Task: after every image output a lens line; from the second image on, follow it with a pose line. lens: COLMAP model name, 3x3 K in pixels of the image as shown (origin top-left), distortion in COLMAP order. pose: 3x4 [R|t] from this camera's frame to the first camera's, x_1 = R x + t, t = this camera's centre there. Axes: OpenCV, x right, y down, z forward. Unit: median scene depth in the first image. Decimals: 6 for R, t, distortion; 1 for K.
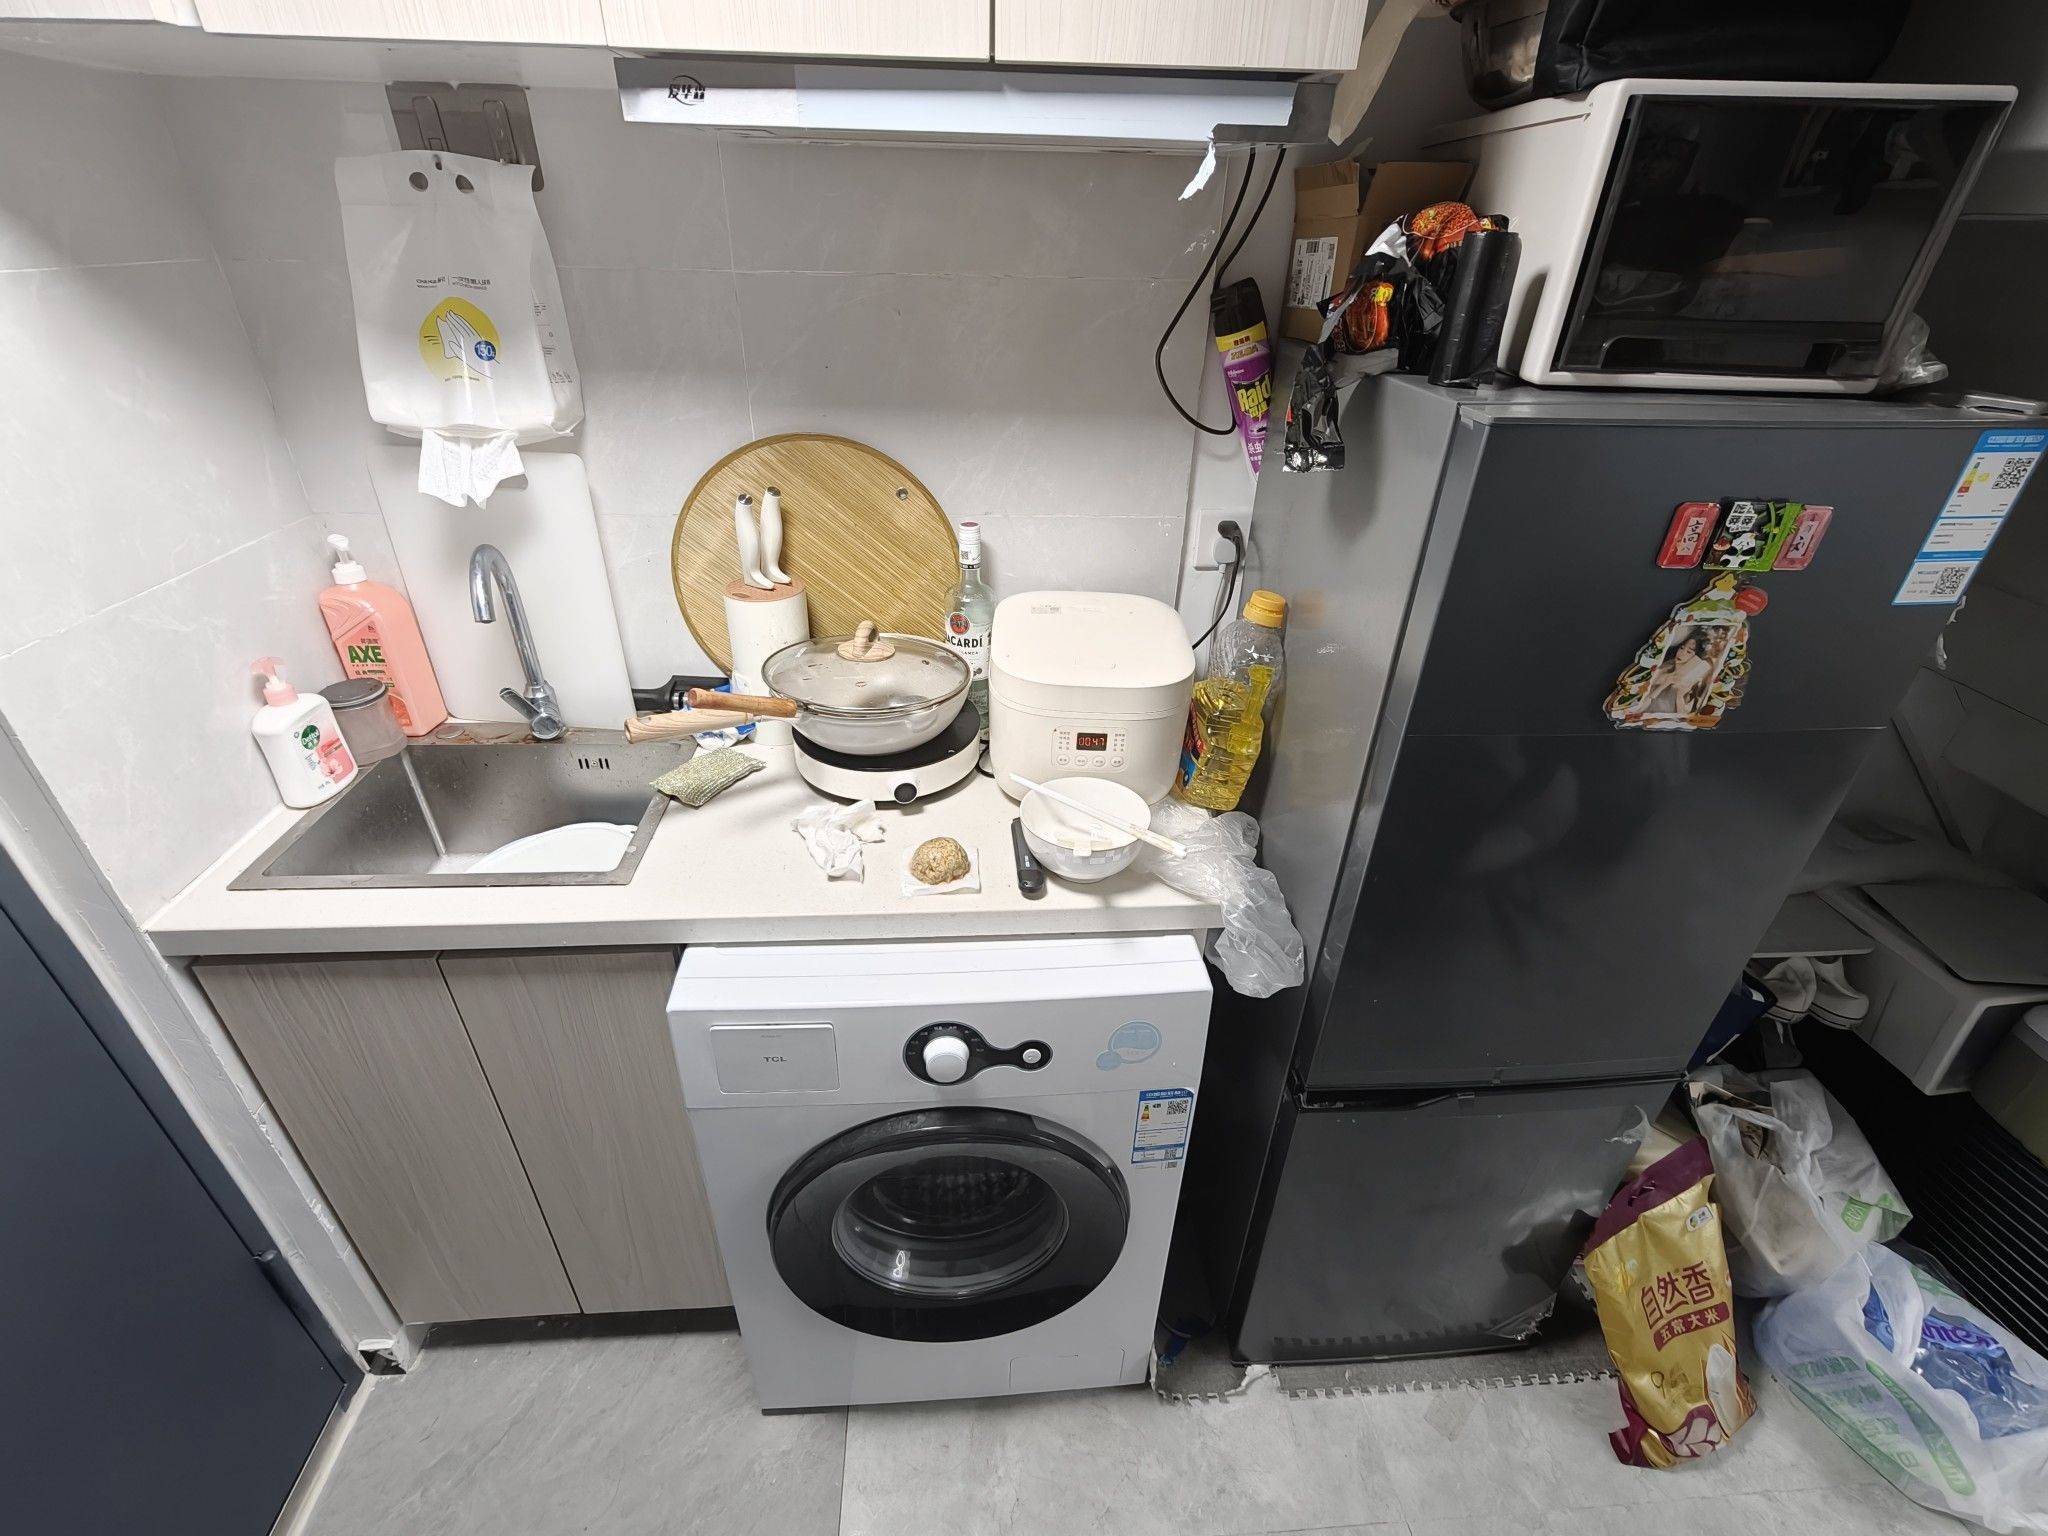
lens RADIAL K [[910.9, 0, 1024.0], [0, 910.9, 768.0], [0, 0, 1]] dist [-0.001431, -0.000680]
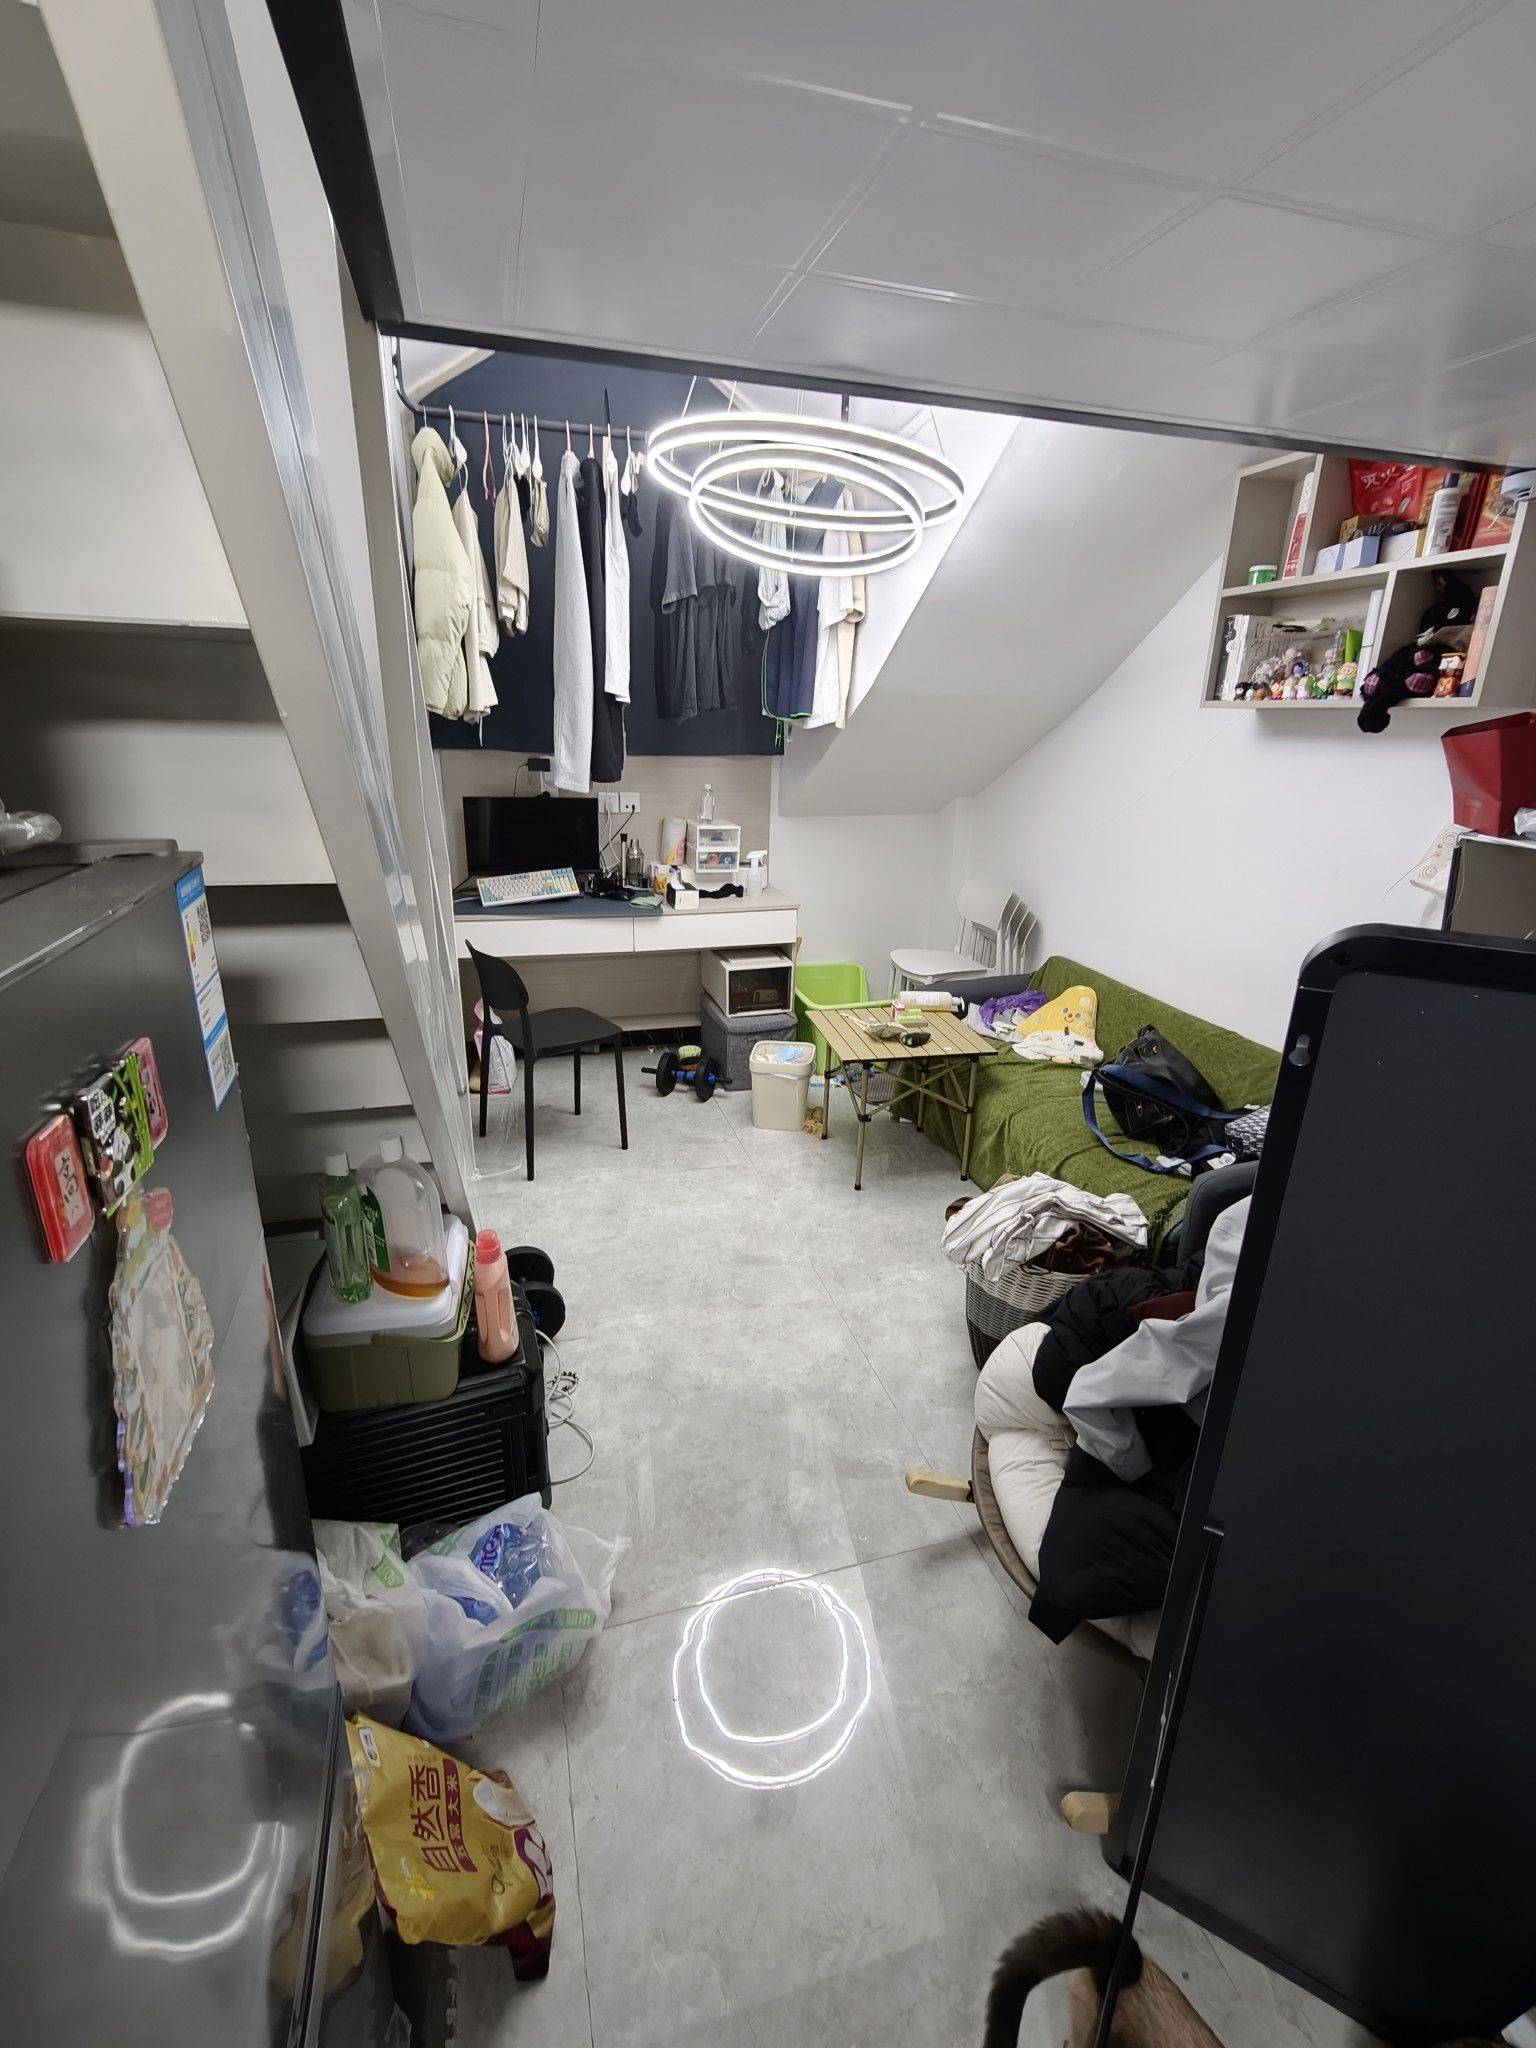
lens RADIAL K [[910.9, 0, 764.8], [0, 910.9, 1016.1], [0, 0, 1]] dist [-0.001431, -0.000680]
pose [[-0.208179, -0.338474, 0.917658, 0.130234], [0.467569, 0.789629, 0.397323, -0.198728], [-0.859093, 0.511783, -0.006124, 0.358186]]
